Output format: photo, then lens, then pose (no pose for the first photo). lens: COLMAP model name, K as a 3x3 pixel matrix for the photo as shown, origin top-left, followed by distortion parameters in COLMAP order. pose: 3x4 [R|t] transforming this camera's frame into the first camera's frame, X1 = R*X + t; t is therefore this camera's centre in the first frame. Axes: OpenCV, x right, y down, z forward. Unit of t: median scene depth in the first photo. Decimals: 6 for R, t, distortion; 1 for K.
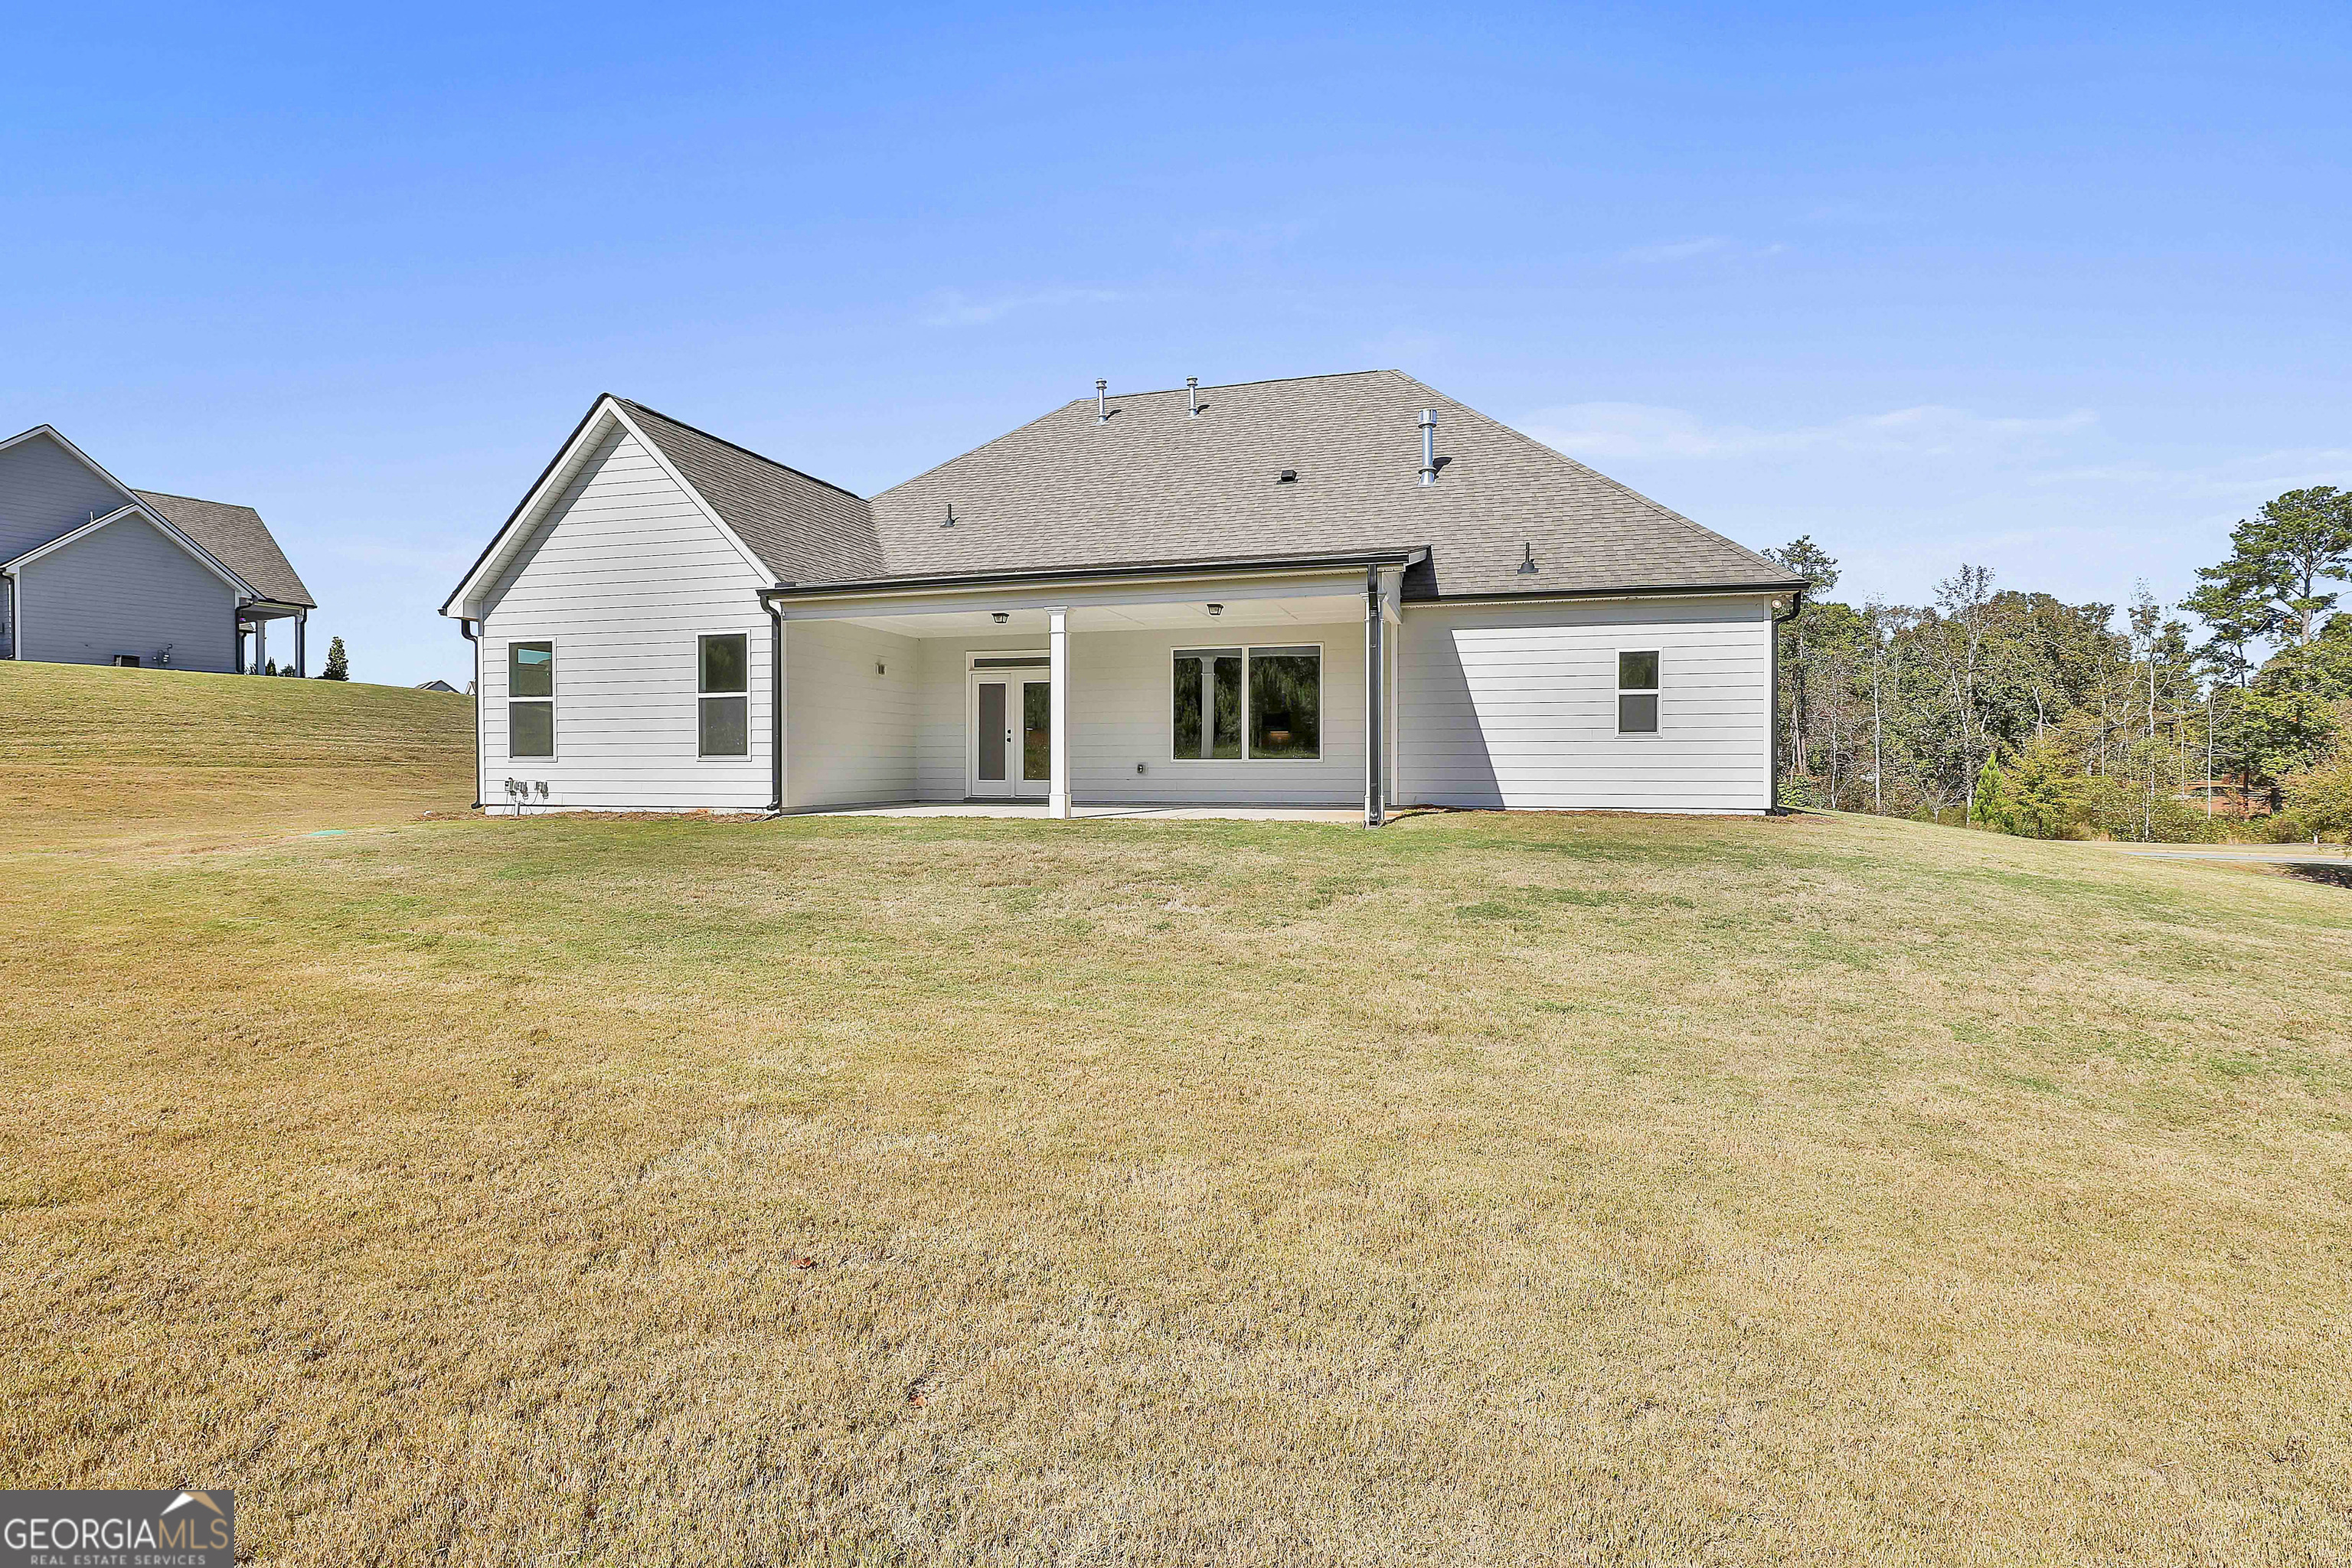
lens RADIAL K [[1134.7, 0, 1174.7], [0, 1134.7, 760.7], [0, 0, 1]] dist [0.003445, 0.000283]
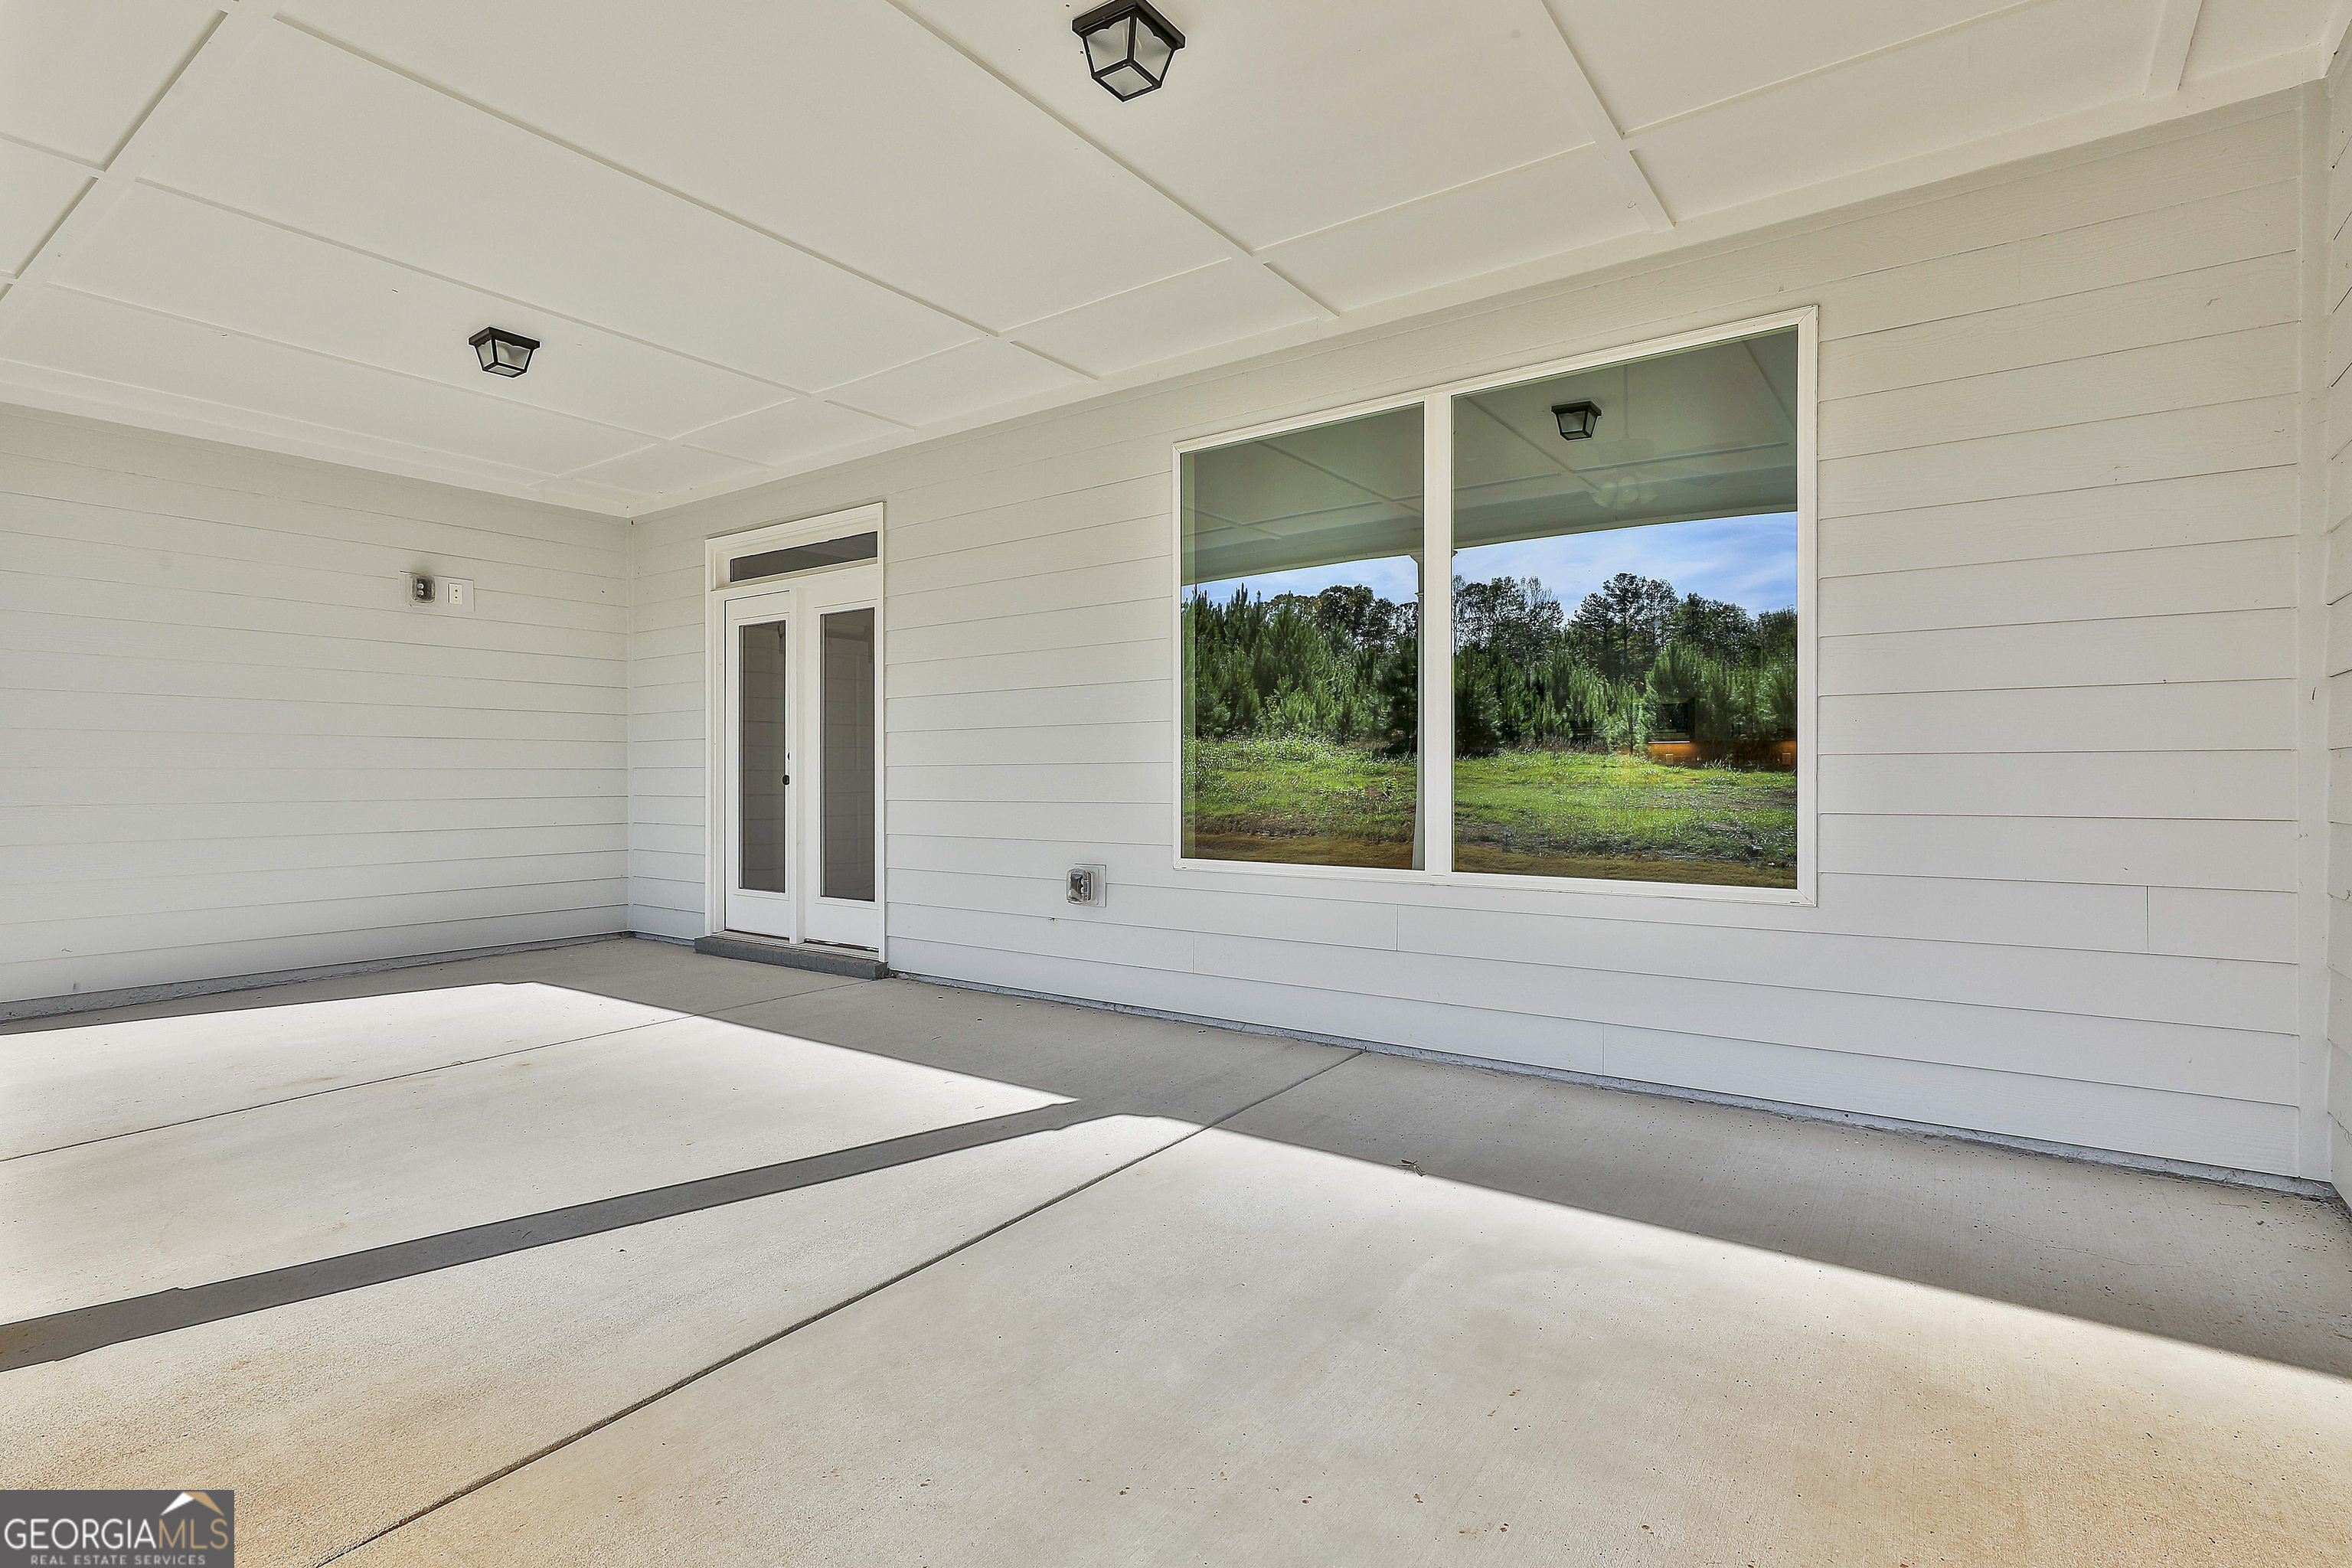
lens RADIAL K [[1134.7, 0, 1172.9], [0, 1134.7, 781.1], [0, 0, 1]] dist [0.003445, 0.000283]
pose [[0.940391, 0.001397, -0.340092, 0.083836], [0.002486, 0.999937, 0.010980, -0.021059], [0.340086, -0.011171, 0.940328, 0.706092]]
